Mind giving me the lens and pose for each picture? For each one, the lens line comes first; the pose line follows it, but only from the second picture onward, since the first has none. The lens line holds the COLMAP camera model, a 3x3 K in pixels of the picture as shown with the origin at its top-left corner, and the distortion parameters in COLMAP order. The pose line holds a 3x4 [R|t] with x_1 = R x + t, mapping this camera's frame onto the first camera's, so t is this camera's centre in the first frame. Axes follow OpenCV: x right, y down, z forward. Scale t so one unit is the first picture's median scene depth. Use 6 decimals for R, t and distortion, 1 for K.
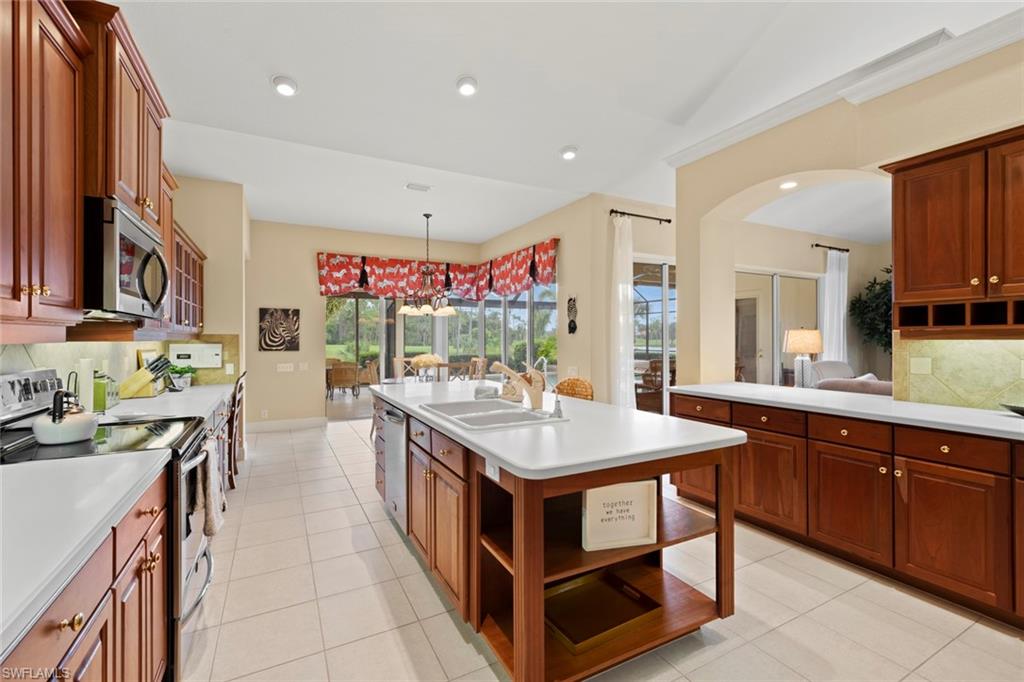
lens RADIAL K [[434.1, 0, 508.8], [0, 434.1, 337.3], [0, 0, 1]] dist [0.006861, -0.000640]
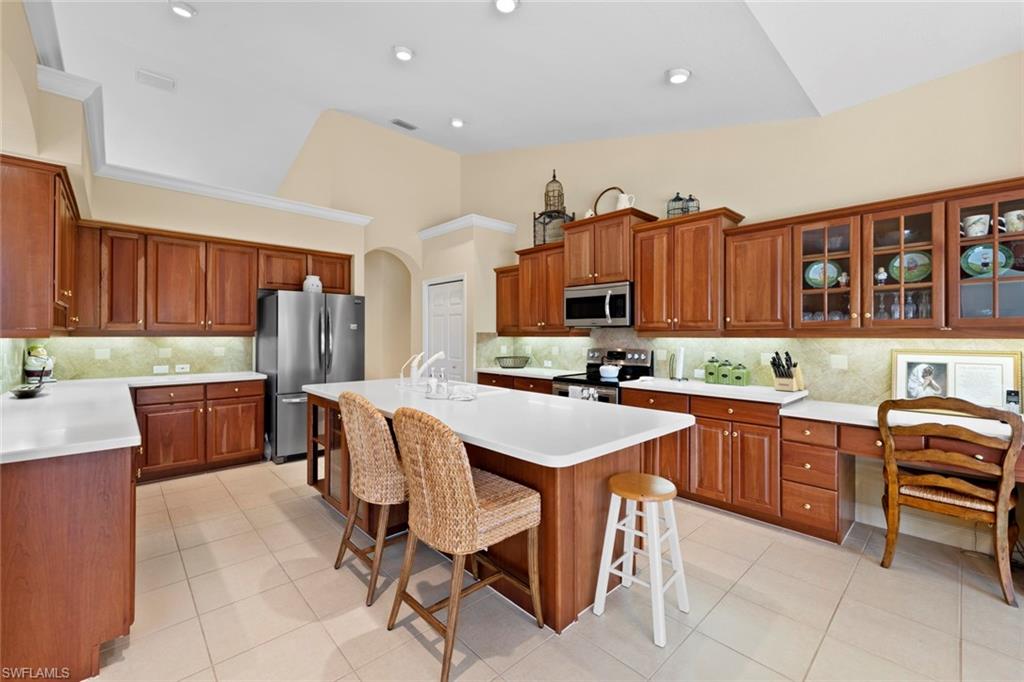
lens RADIAL K [[434.1, 0, 517.3], [0, 434.1, 336.0], [0, 0, 1]] dist [0.006861, -0.000640]
pose [[-0.965754, 0.005515, -0.259401, 0.039938], [0.004464, 0.999979, 0.004642, -0.002511], [0.259421, 0.003325, -0.965759, 0.886587]]
